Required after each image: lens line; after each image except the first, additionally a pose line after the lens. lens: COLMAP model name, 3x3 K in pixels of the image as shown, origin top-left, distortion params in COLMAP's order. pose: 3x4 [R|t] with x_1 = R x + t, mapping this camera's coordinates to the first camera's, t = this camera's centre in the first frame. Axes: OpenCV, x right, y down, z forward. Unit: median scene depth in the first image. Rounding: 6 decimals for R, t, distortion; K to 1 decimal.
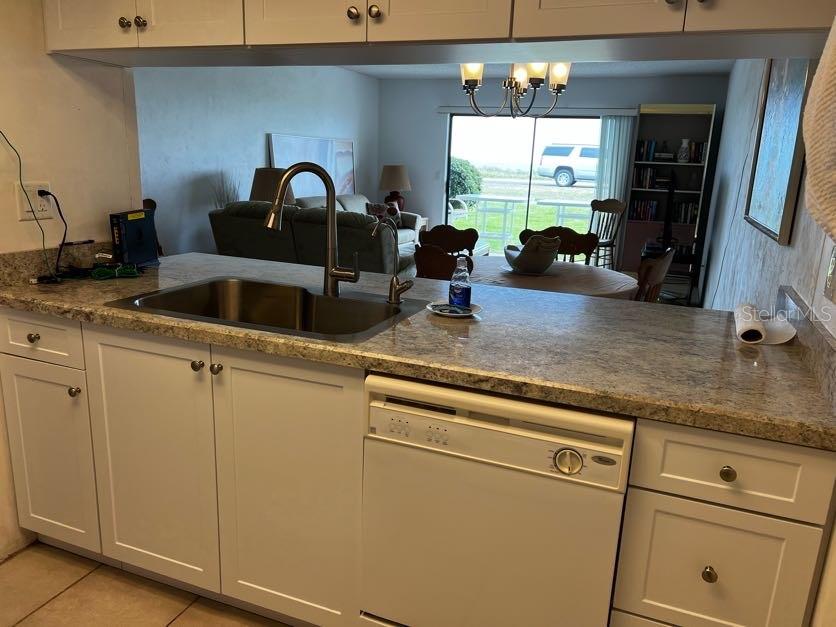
lens RADIAL K [[626.7, 0, 423.2], [0, 626.7, 313.3], [0, 0, 1]] dist [0.056200, -0.022917]
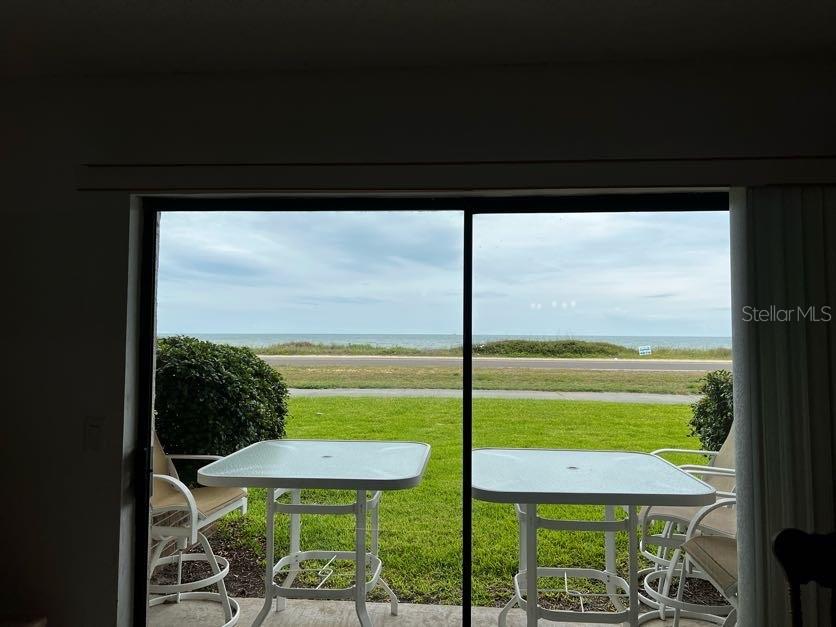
lens RADIAL K [[626.7, 0, 424.4], [0, 626.7, 307.6], [0, 0, 1]] dist [0.056200, -0.022917]
pose [[0.954202, -0.024223, 0.298181, 0.082672], [0.104436, 0.960983, -0.256134, -0.213023], [-0.280343, 0.275544, 0.919502, 0.810619]]
